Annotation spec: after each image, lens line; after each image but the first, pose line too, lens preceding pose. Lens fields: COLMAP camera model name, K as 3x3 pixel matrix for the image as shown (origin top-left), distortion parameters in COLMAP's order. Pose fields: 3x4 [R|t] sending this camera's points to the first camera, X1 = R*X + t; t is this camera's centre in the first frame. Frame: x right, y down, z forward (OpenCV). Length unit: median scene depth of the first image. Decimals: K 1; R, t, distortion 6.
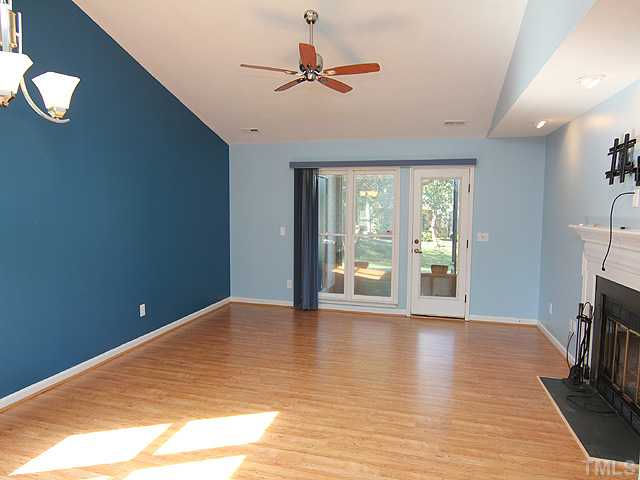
lens RADIAL K [[406.7, 0, 320.0], [0, 406.7, 240.0], [0, 0, 1]] dist [0.001718, 0.000249]
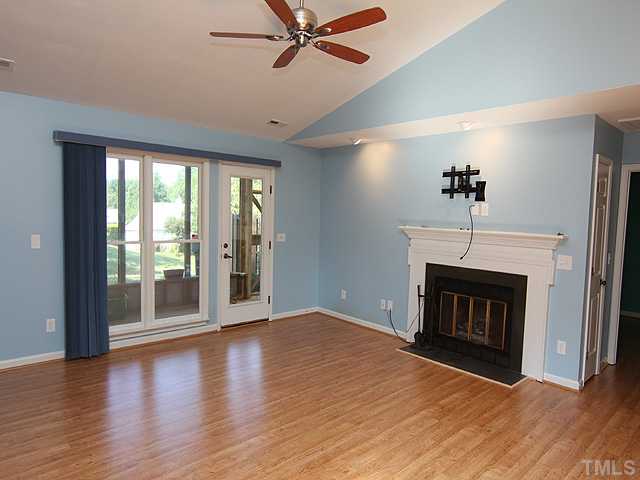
lens RADIAL K [[405.1, 0, 320.0], [0, 405.1, 240.0], [0, 0, 1]] dist [-0.030765, 0.000202]
pose [[0.544567, -0.048915, 0.837290, -0.394761], [0.038031, 0.998711, 0.033610, -0.030681], [-0.837855, 0.013540, 0.545726, 0.339307]]
